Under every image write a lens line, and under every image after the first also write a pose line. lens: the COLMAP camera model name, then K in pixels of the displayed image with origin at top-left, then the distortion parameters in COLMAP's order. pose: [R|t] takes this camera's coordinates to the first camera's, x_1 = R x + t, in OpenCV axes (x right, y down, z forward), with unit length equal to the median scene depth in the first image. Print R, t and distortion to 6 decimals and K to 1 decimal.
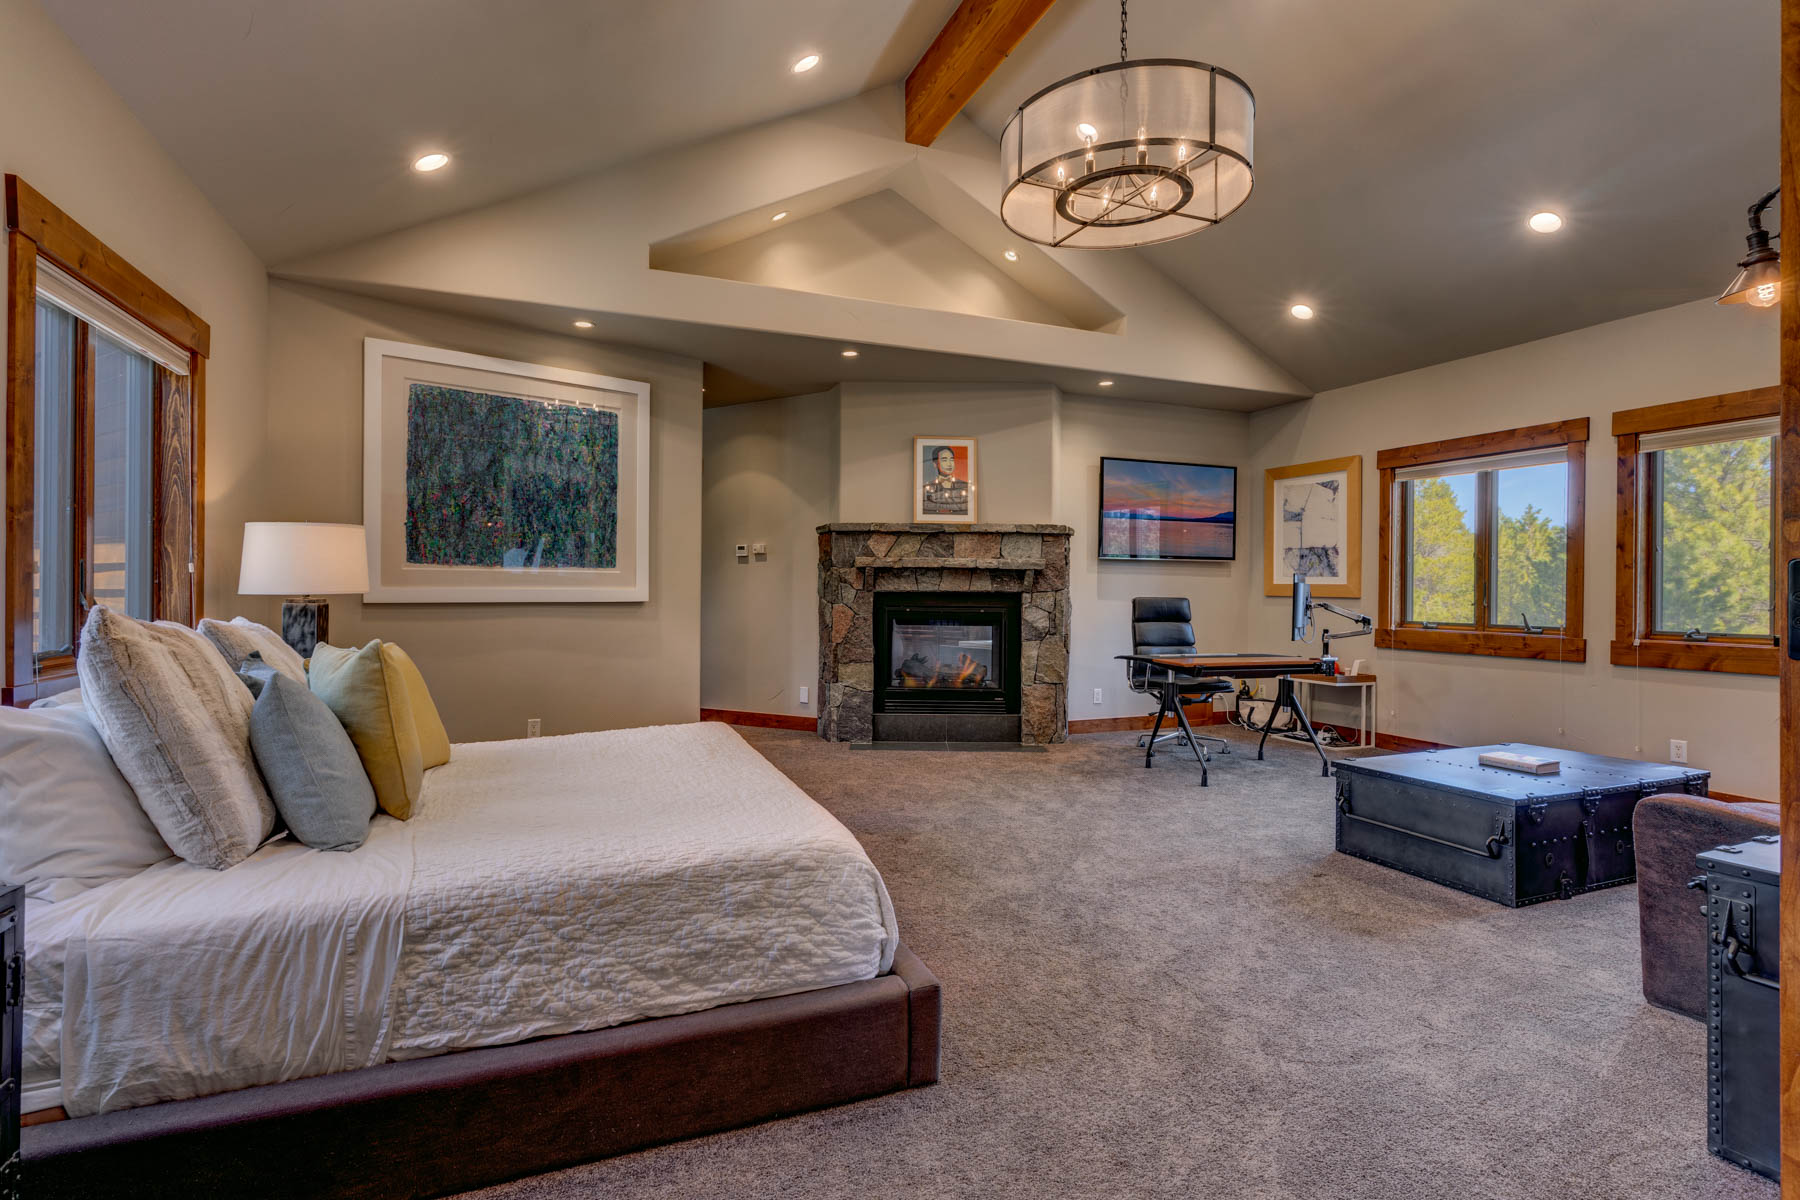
lens RADIAL K [[871.1, 0, 909.5], [0, 871.1, 595.0], [0, 0, 1]] dist [-0.001061, -0.001467]
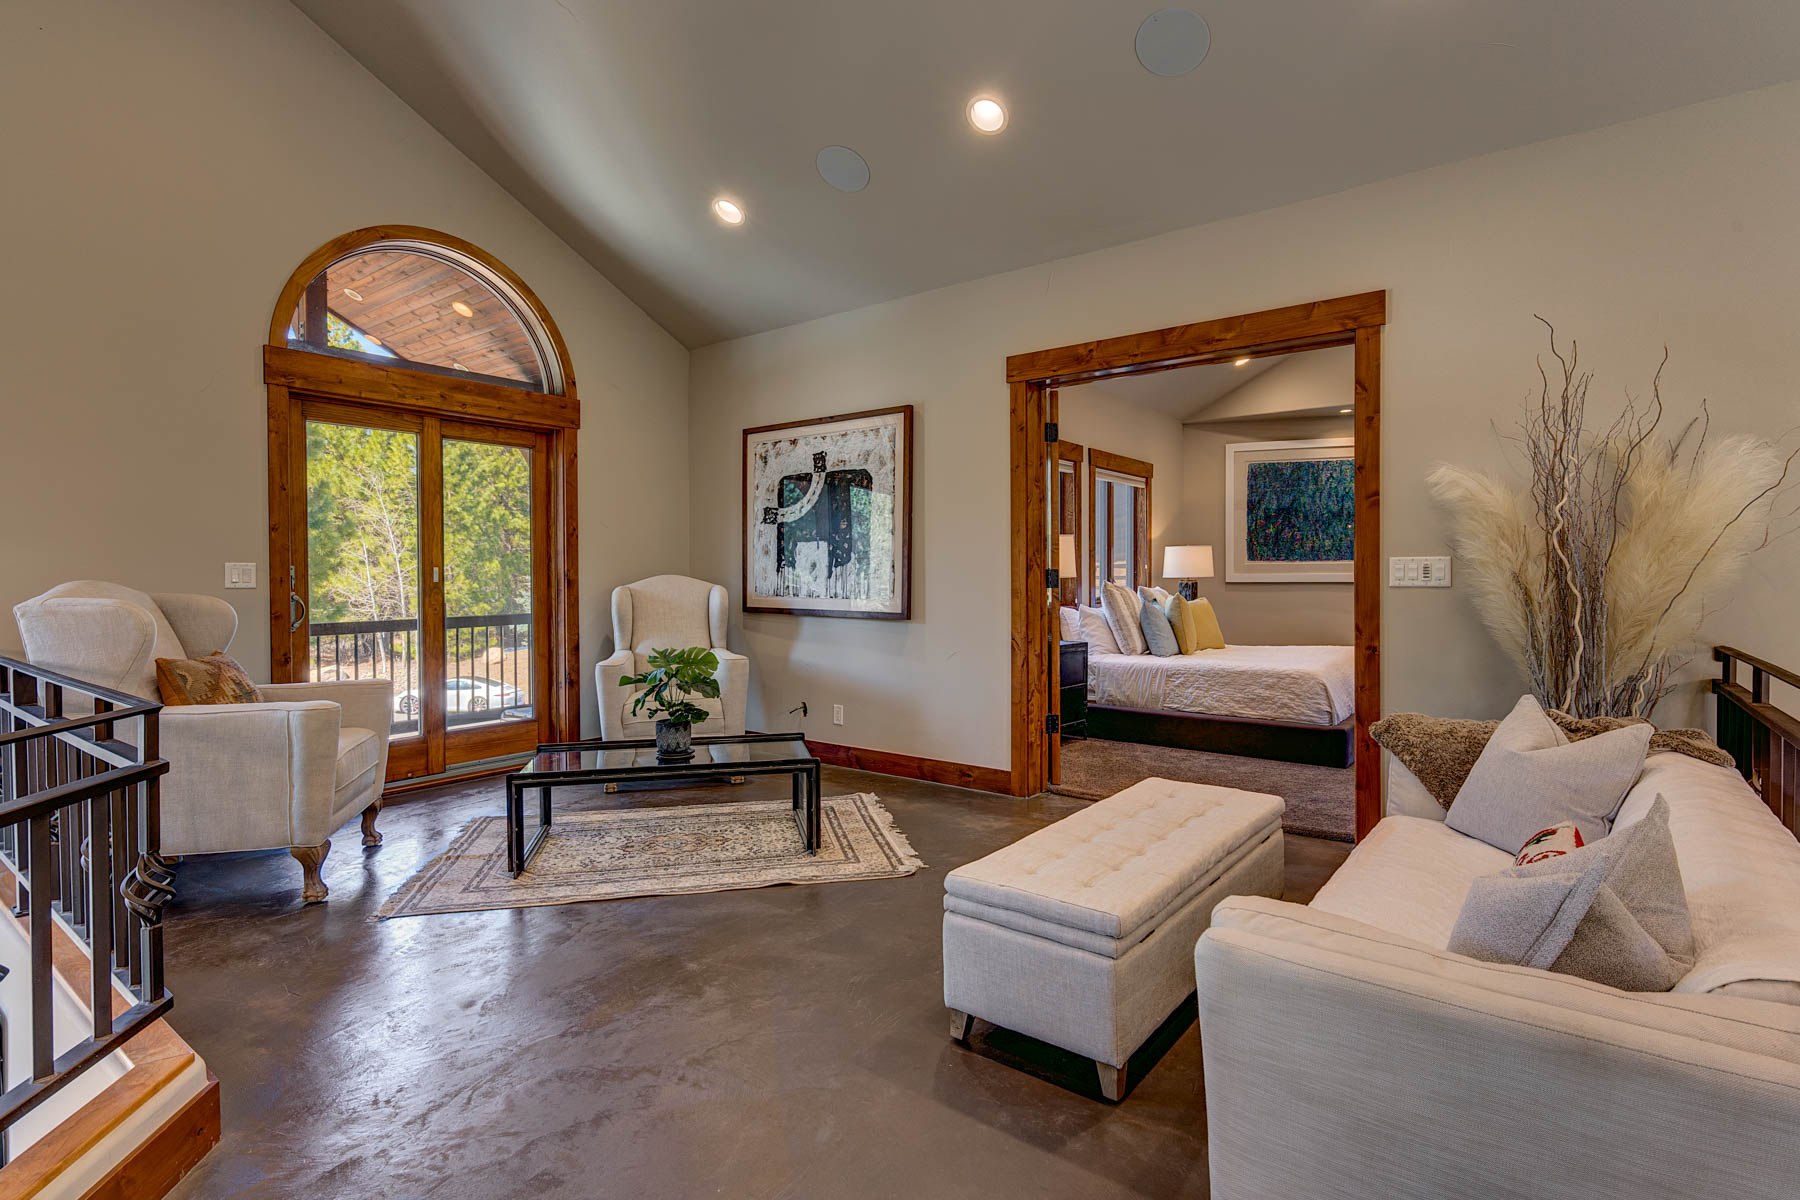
lens RADIAL K [[871.1, 0, 903.3], [0, 871.1, 590.4], [0, 0, 1]] dist [-0.001061, -0.001467]
pose [[0.511637, 0.008330, -0.859161, 0.890198], [0.001094, 0.999946, 0.010346, 0.008536], [0.859201, -0.006233, 0.511600, -0.800340]]
